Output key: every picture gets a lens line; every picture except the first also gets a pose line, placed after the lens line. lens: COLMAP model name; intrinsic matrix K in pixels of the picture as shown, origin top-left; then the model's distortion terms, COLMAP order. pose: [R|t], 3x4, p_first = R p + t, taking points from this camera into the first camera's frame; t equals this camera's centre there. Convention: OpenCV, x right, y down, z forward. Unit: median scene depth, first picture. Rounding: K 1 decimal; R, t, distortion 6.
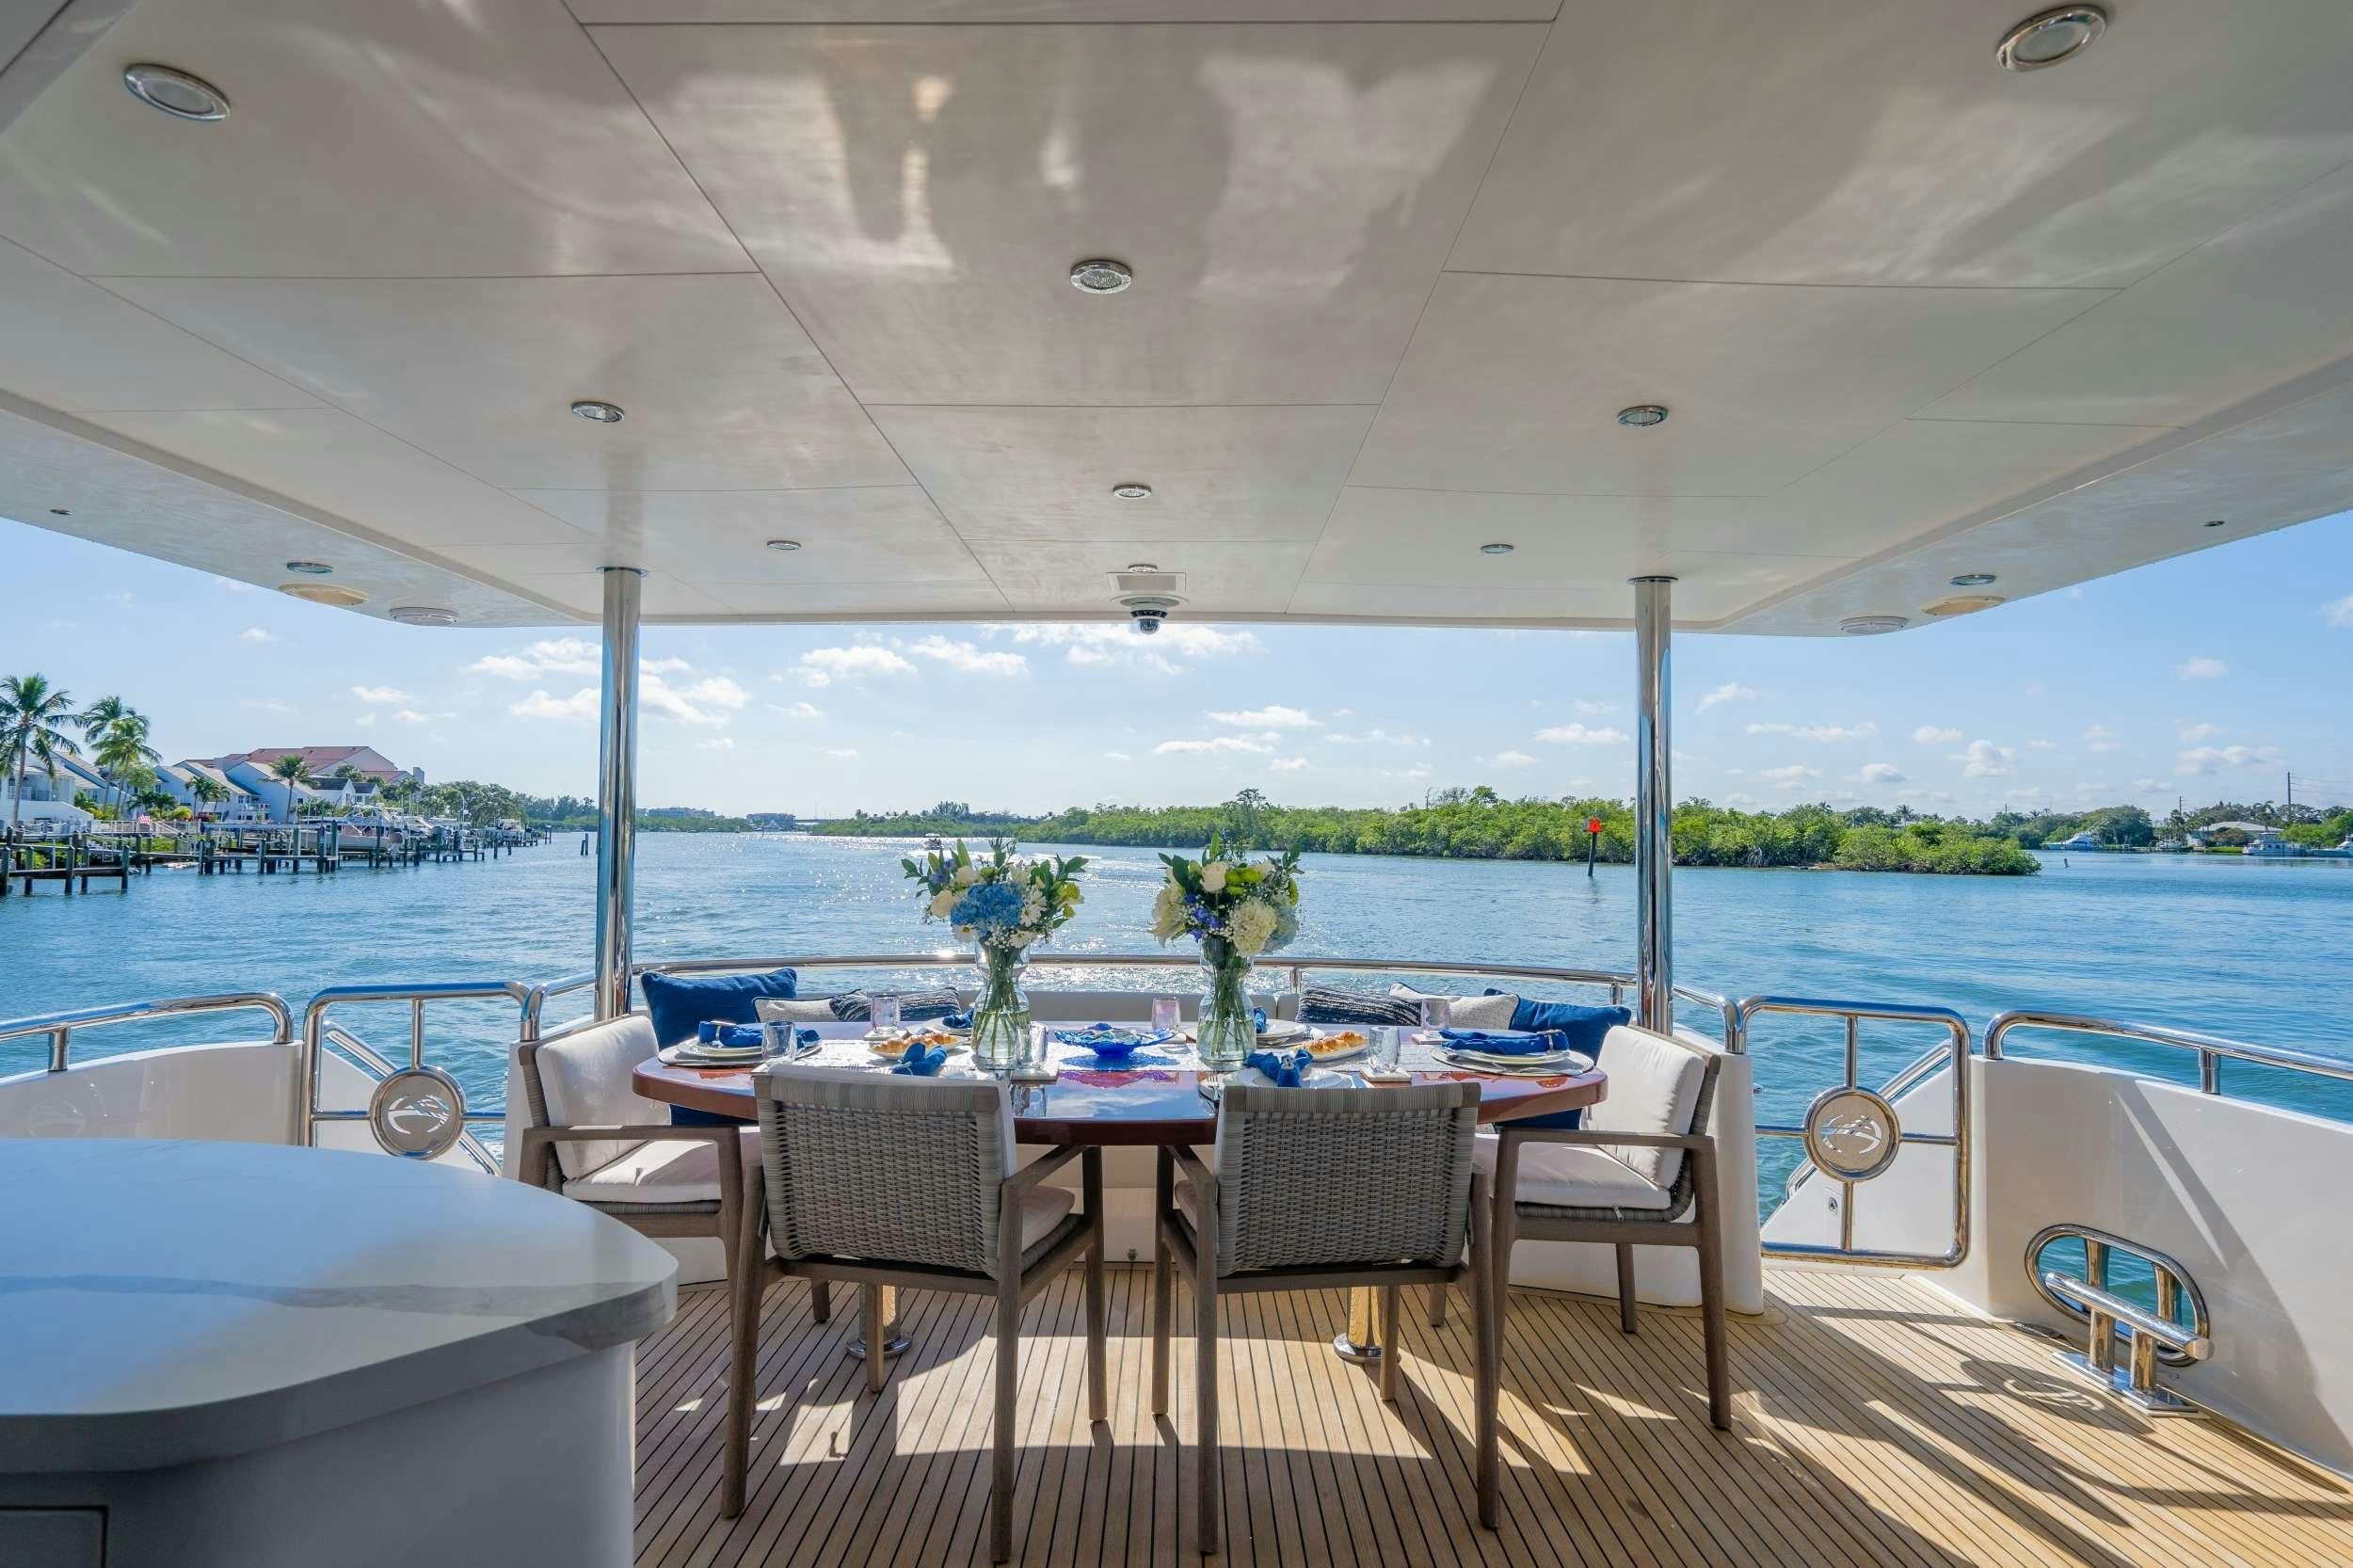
lens RADIAL K [[1105.2, 0, 1179.9], [0, 1105.2, 775.7], [0, 0, 1]] dist [-0.001360, 0.000030]
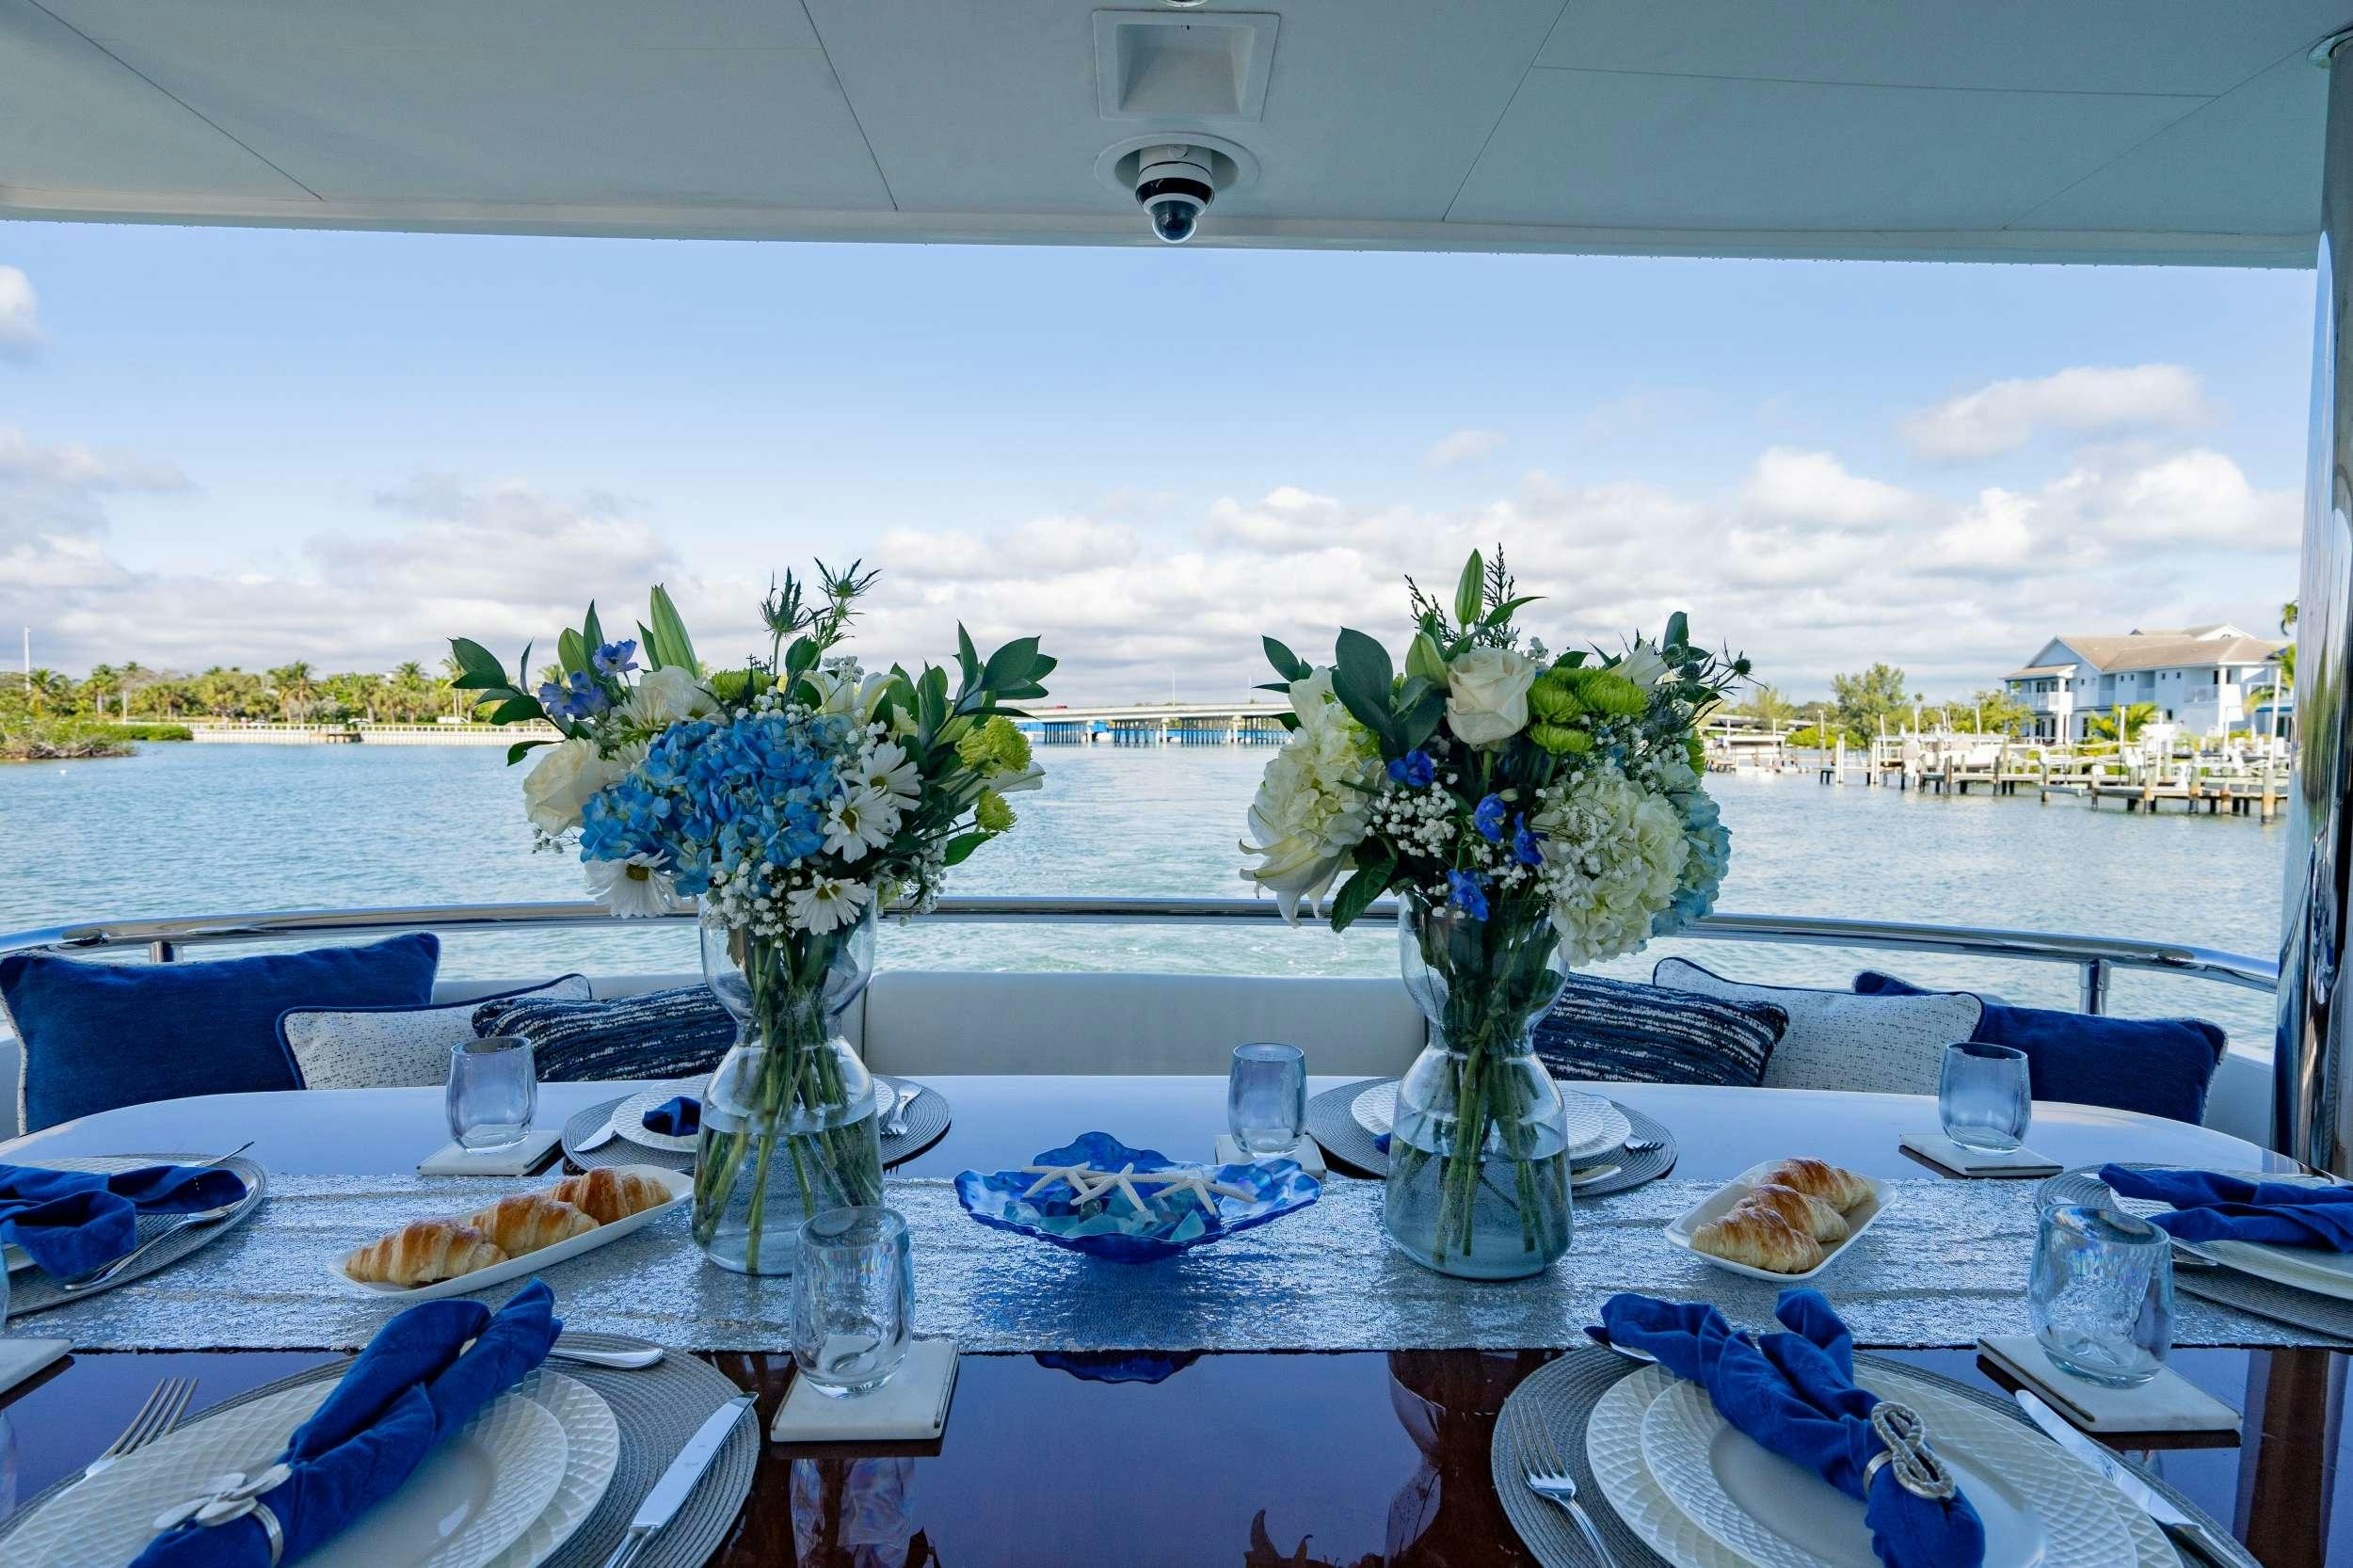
lens RADIAL K [[1105.2, 0, 1179.9], [0, 1105.2, 775.7], [0, 0, 1]] dist [-0.001360, 0.000030]
pose [[0.999171, 0.003653, 0.040546, -0.060864], [-0.006811, 0.996927, 0.078040, 0.087713], [-0.040136, -0.078252, 0.996125, 0.686751]]
